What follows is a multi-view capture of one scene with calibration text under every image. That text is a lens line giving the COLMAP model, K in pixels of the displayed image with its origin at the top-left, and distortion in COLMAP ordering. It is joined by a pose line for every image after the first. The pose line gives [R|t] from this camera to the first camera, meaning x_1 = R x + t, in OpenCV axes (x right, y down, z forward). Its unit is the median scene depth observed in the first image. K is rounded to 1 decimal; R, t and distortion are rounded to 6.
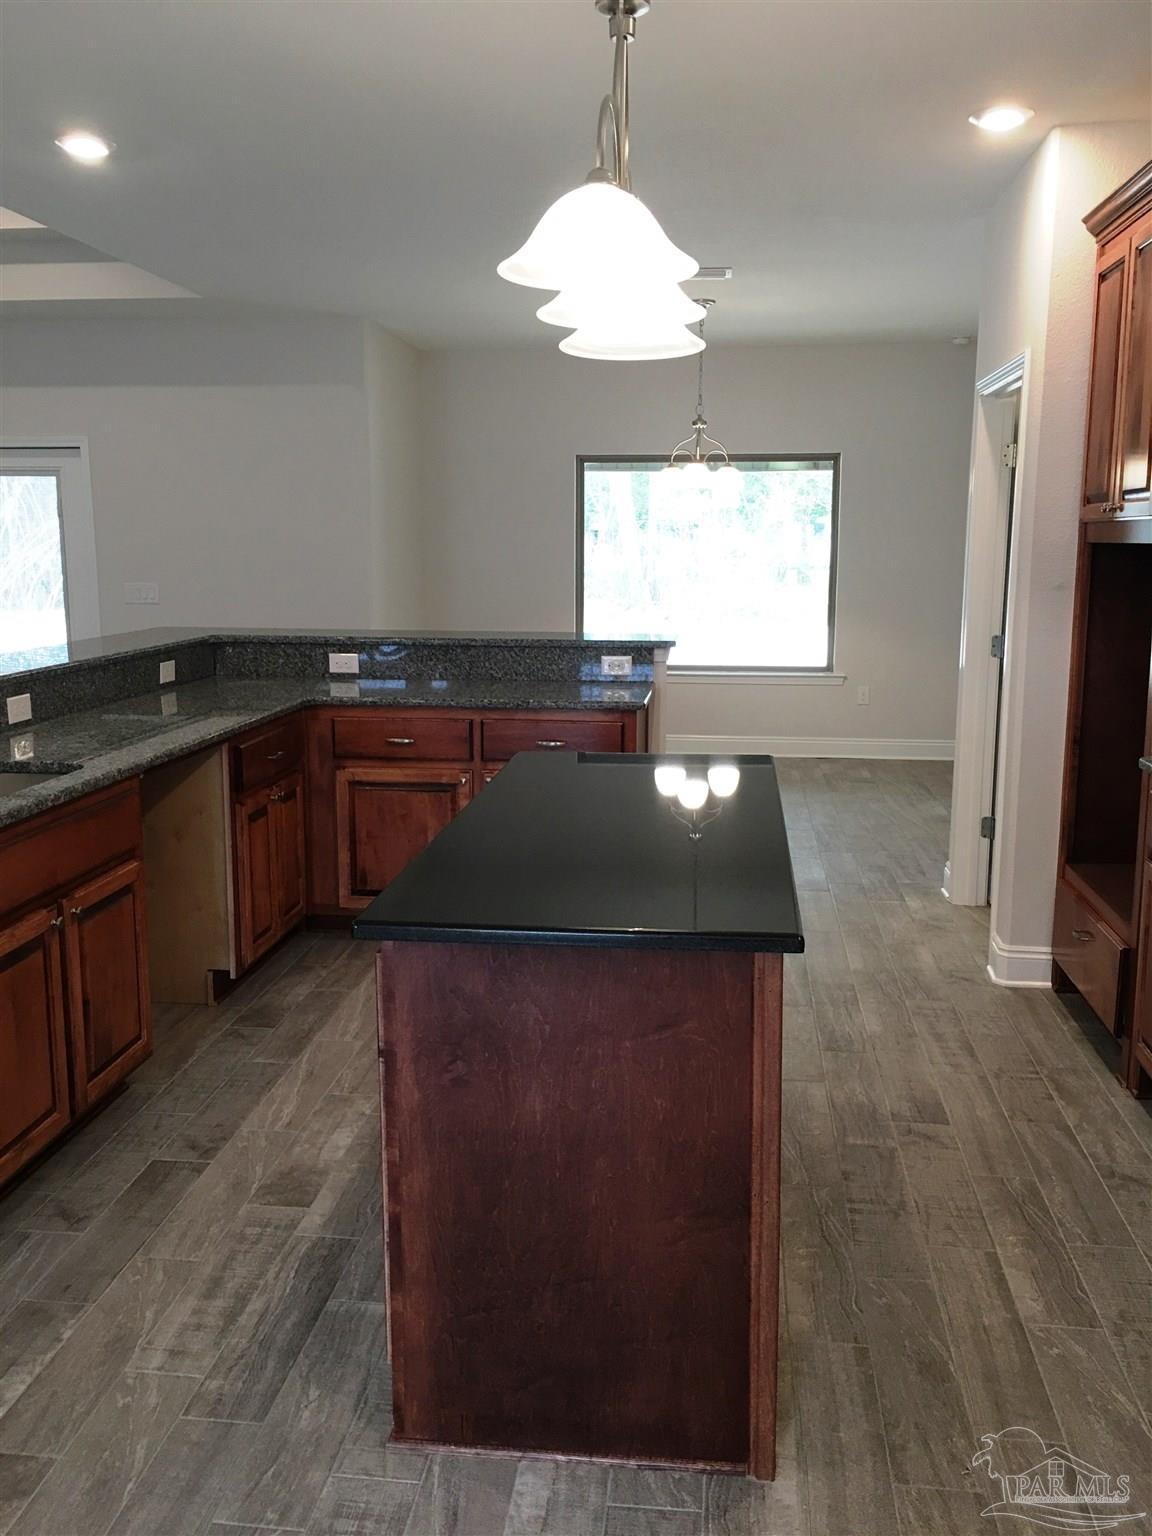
lens RADIAL K [[1313.7, 0, 576.0], [0, 1313.7, 768.0], [0, 0, 1]] dist [0.111920, -0.150225]
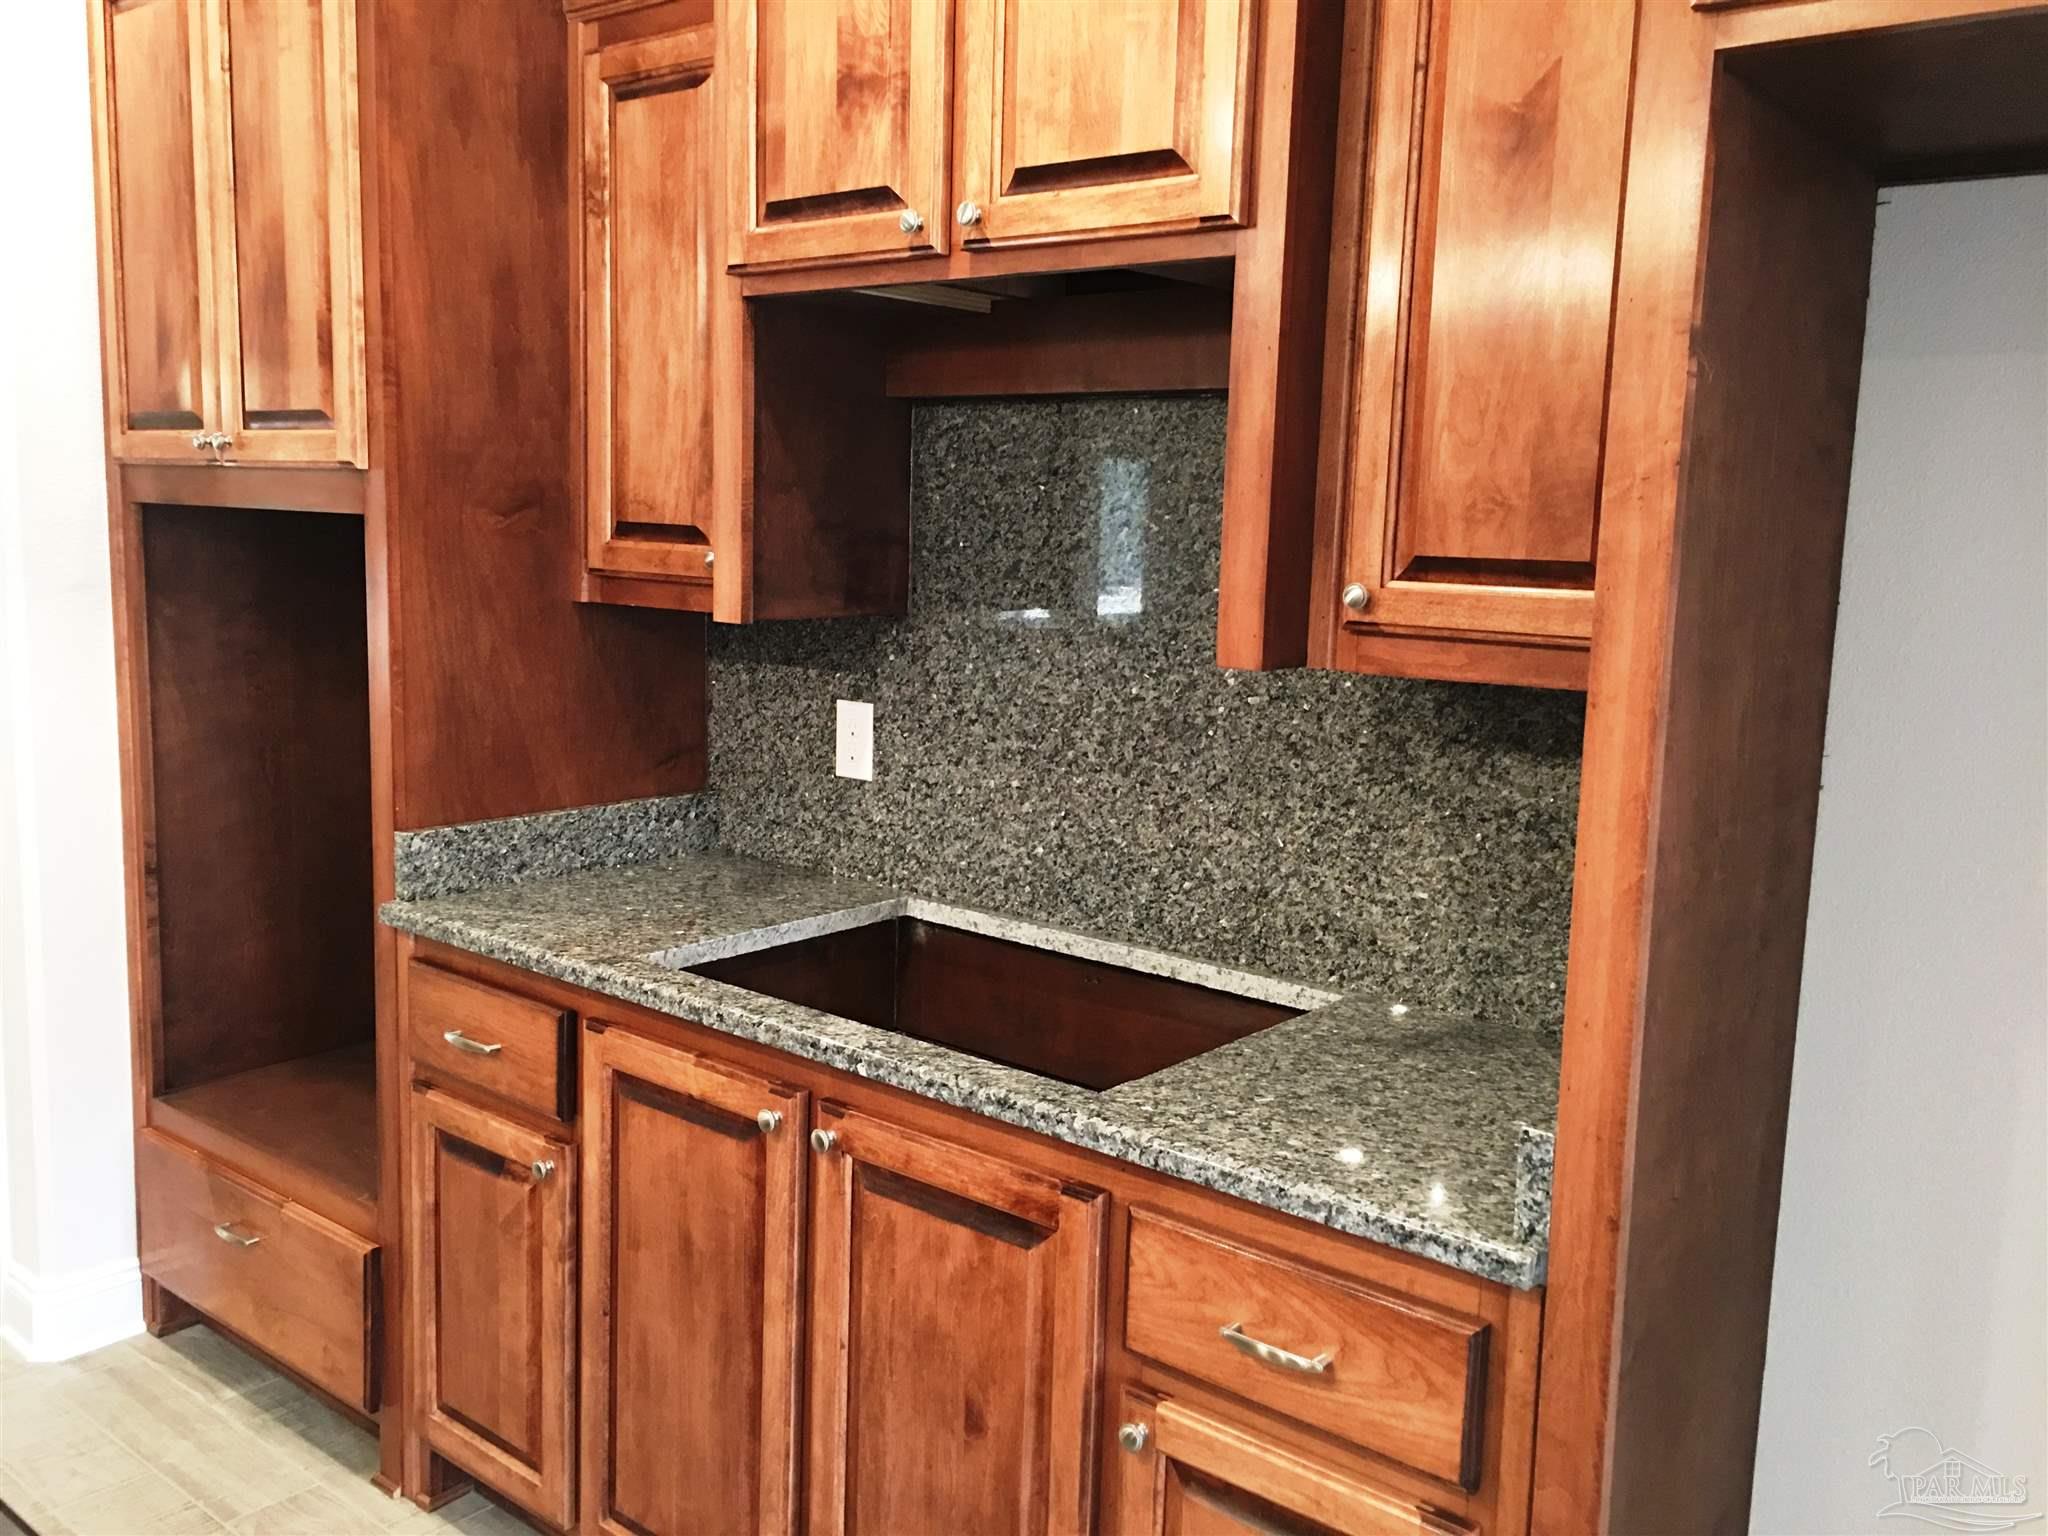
lens RADIAL K [[1751.6, 0, 1028.6], [0, 1751.6, 741.6], [0, 0, 1]] dist [0.111920, -0.150225]
pose [[0.542803, -0.099318, 0.833967, -0.027970], [0.118299, 0.992125, 0.041157, -0.062875], [-0.831487, 0.076317, 0.550278, 0.325078]]
